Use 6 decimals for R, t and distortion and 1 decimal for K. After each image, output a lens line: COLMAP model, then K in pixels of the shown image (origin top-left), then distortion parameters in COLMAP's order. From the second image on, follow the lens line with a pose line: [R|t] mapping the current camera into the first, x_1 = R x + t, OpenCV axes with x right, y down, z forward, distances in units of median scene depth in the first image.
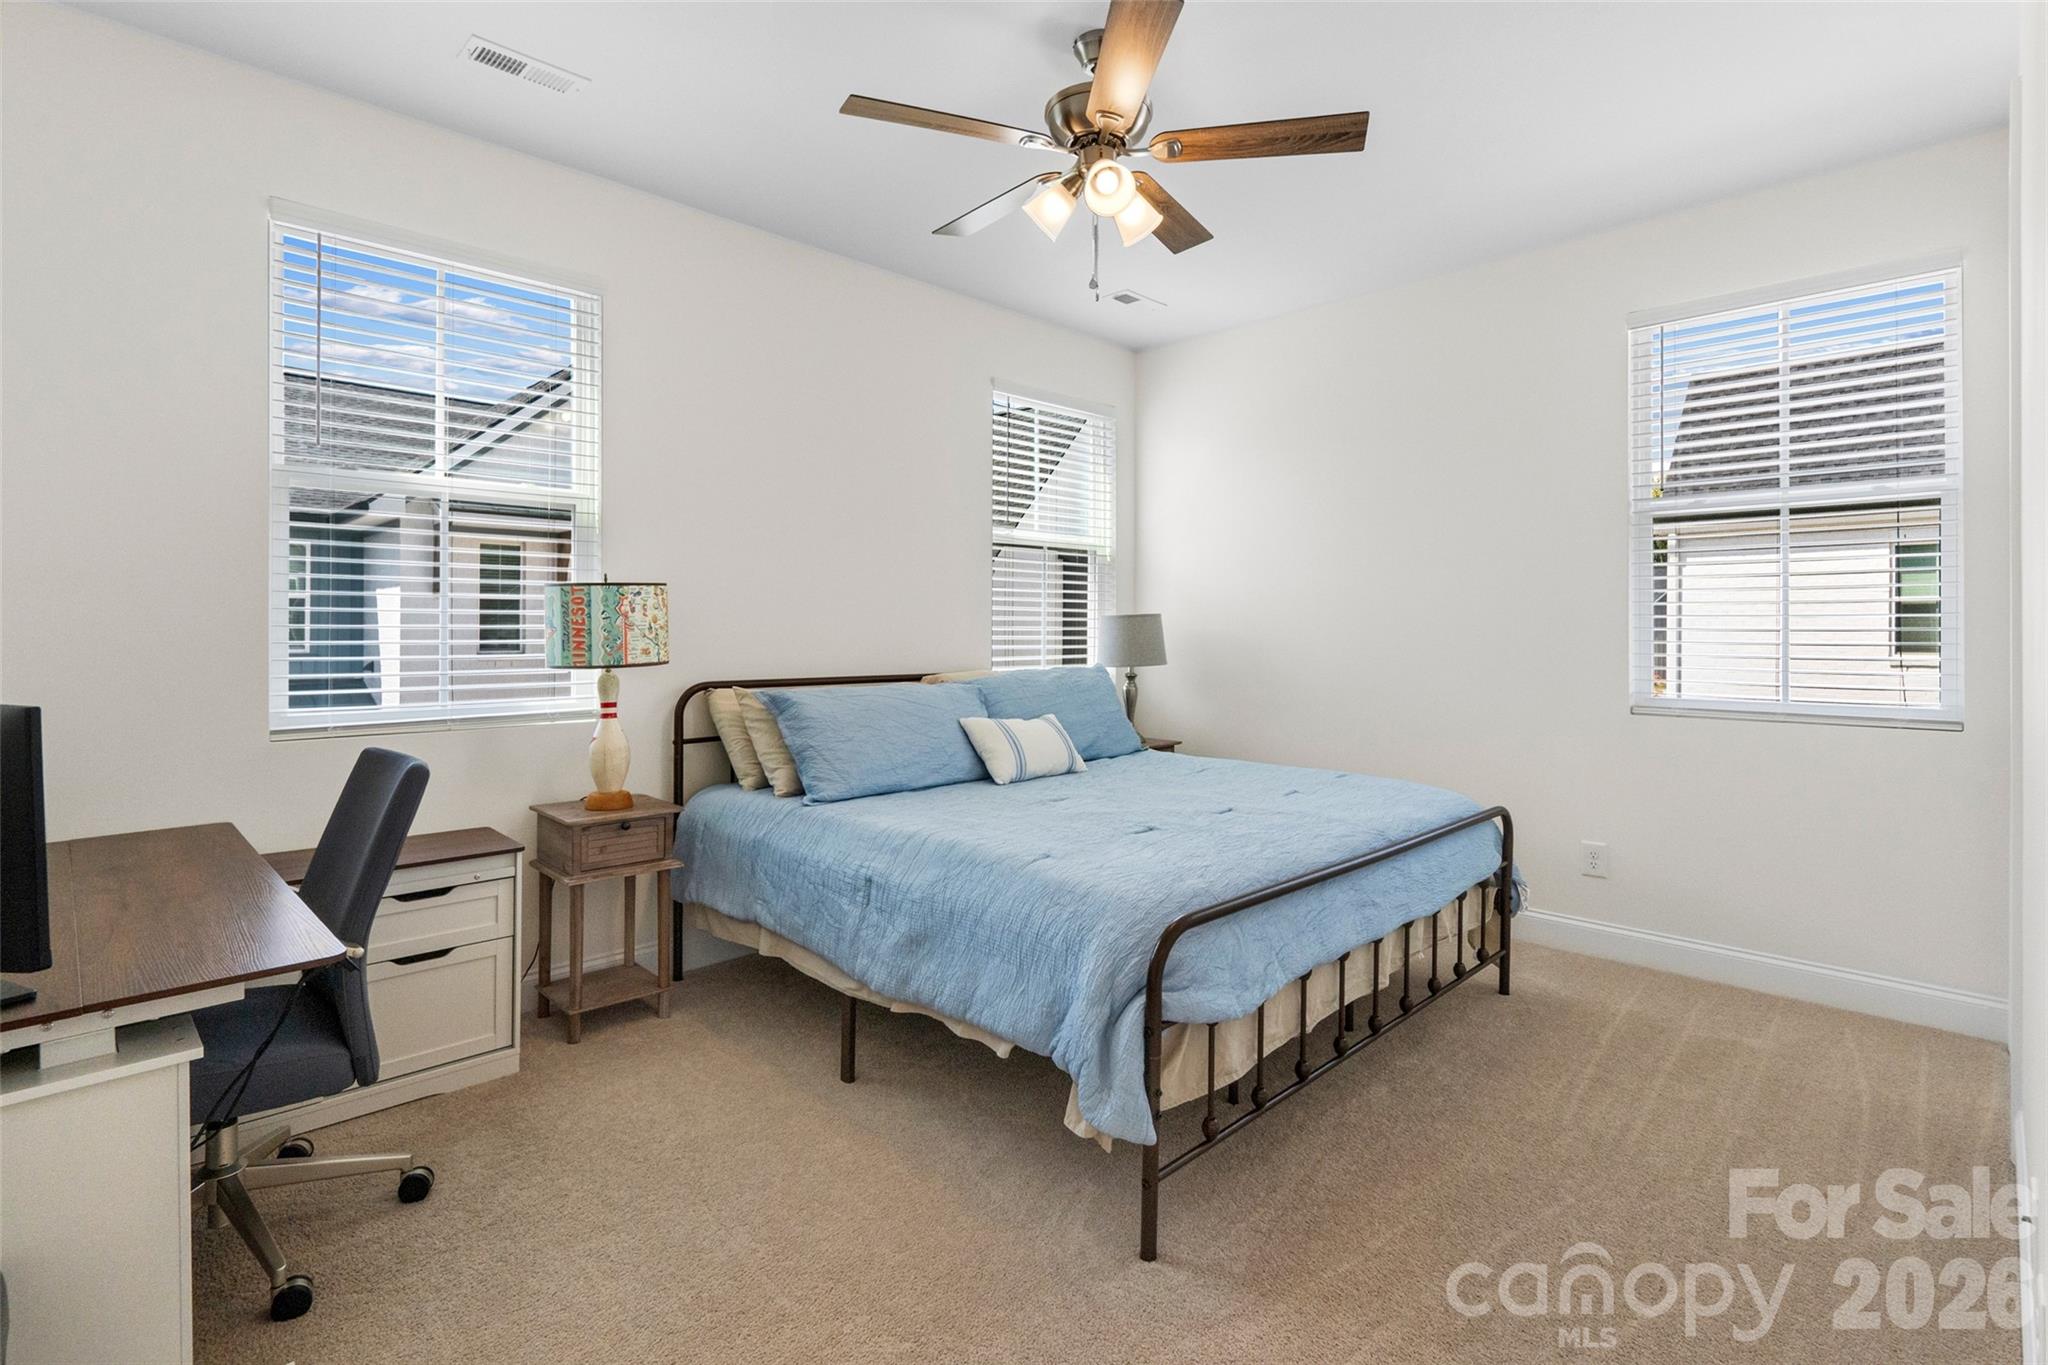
lens RADIAL K [[971.8, 0, 1006.0], [0, 971.8, 629.9], [0, 0, 1]] dist [-0.002893, -0.000886]
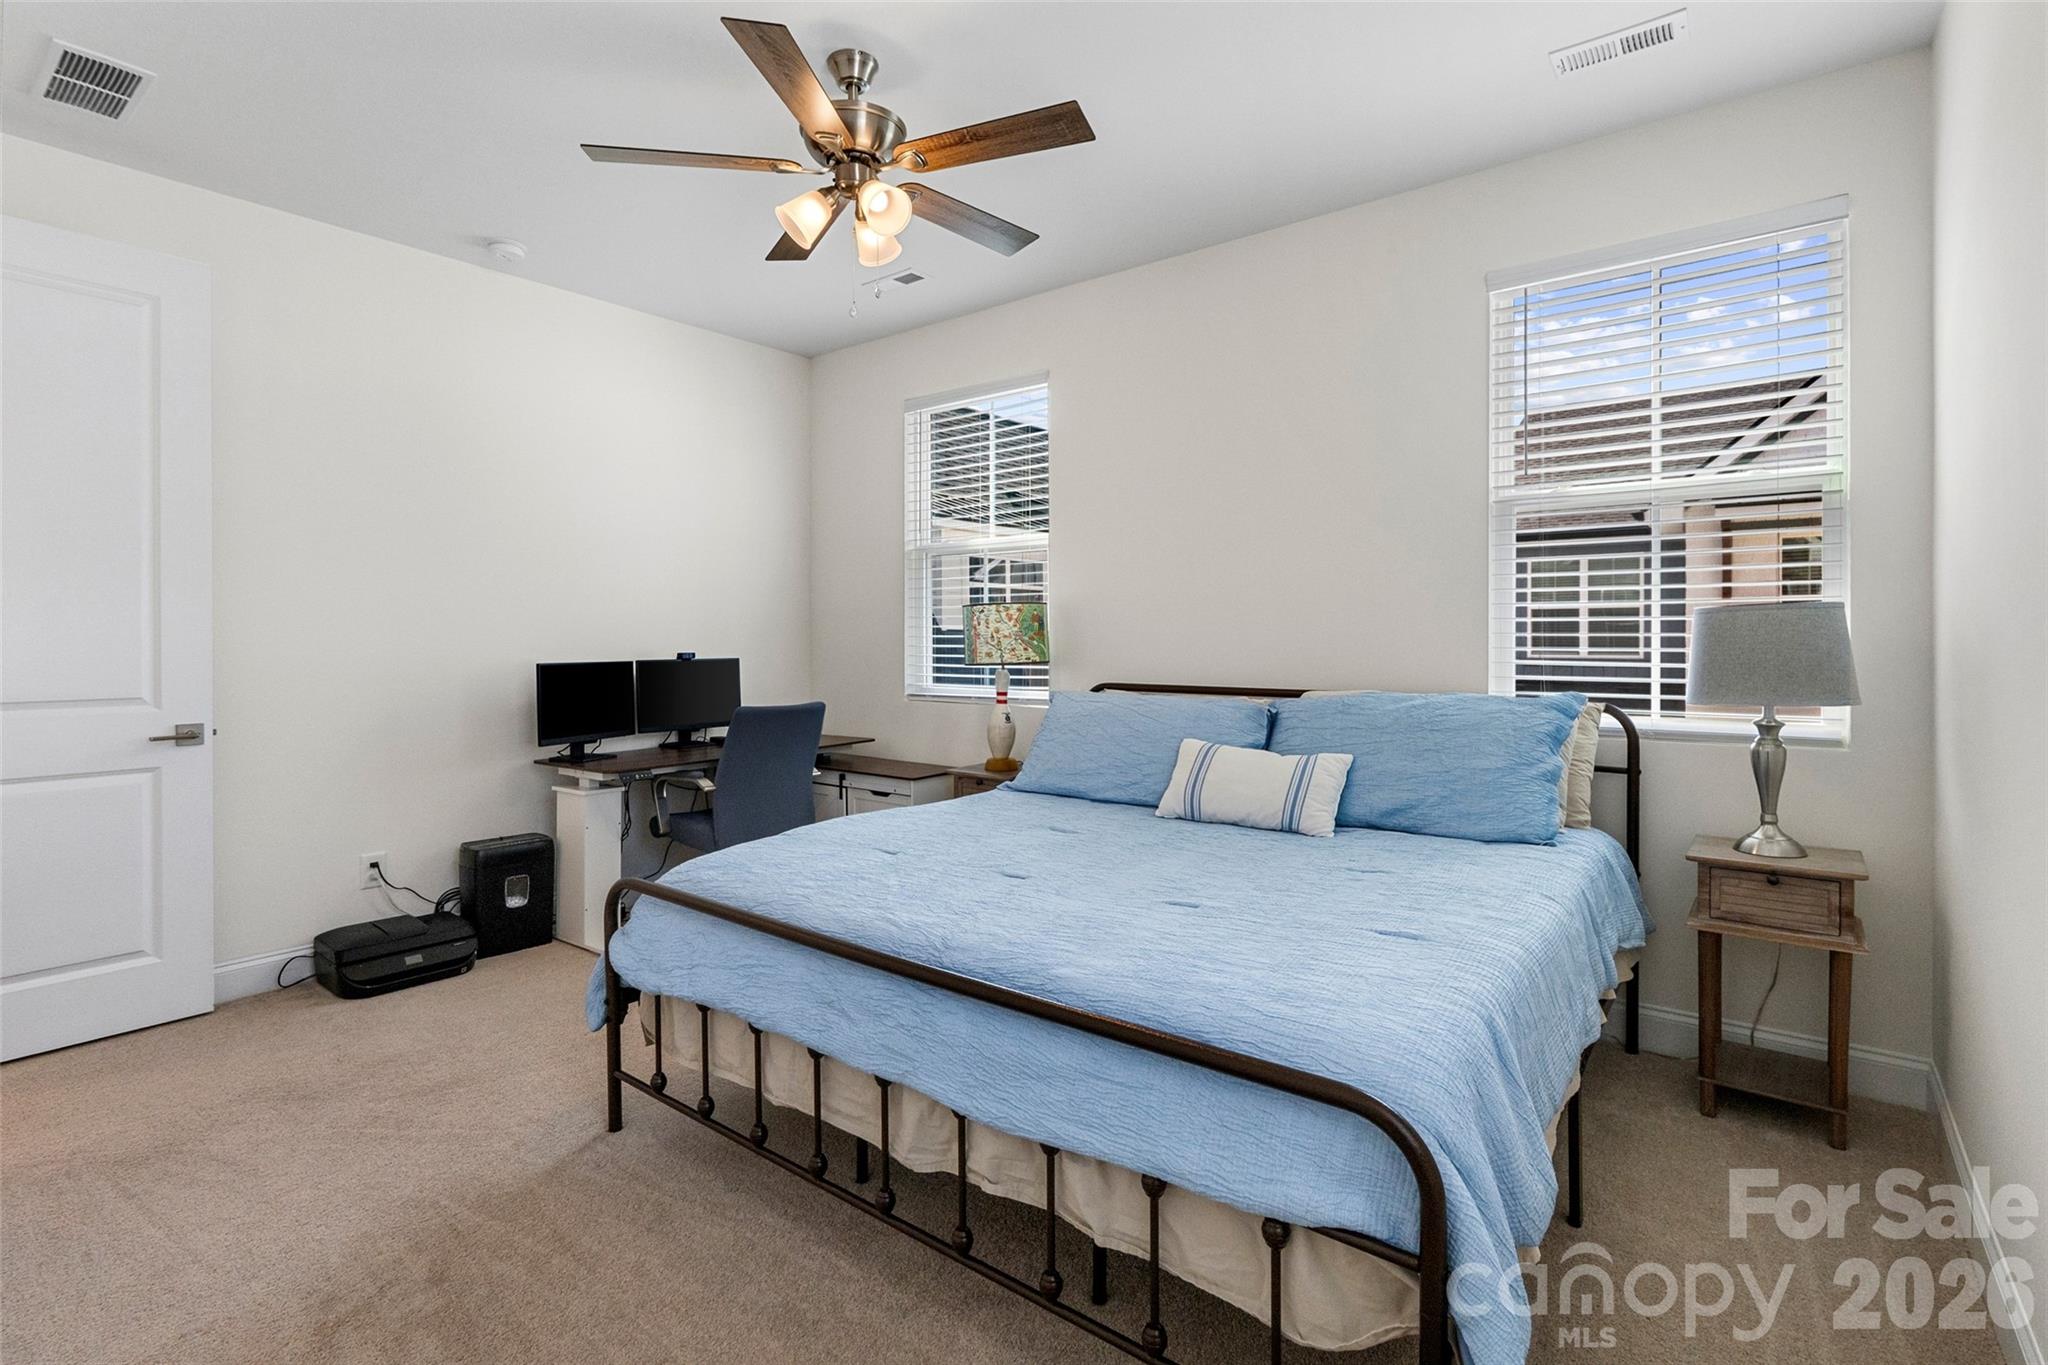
lens RADIAL K [[971.8, 0, 1069.0], [0, 971.8, 628.3], [0, 0, 1]] dist [-0.002893, -0.000886]
pose [[0.181146, -0.009437, -0.983411, 0.298371], [0.000731, 0.999955, -0.009461, -0.000414], [0.983456, 0.000995, 0.181144, 0.268321]]
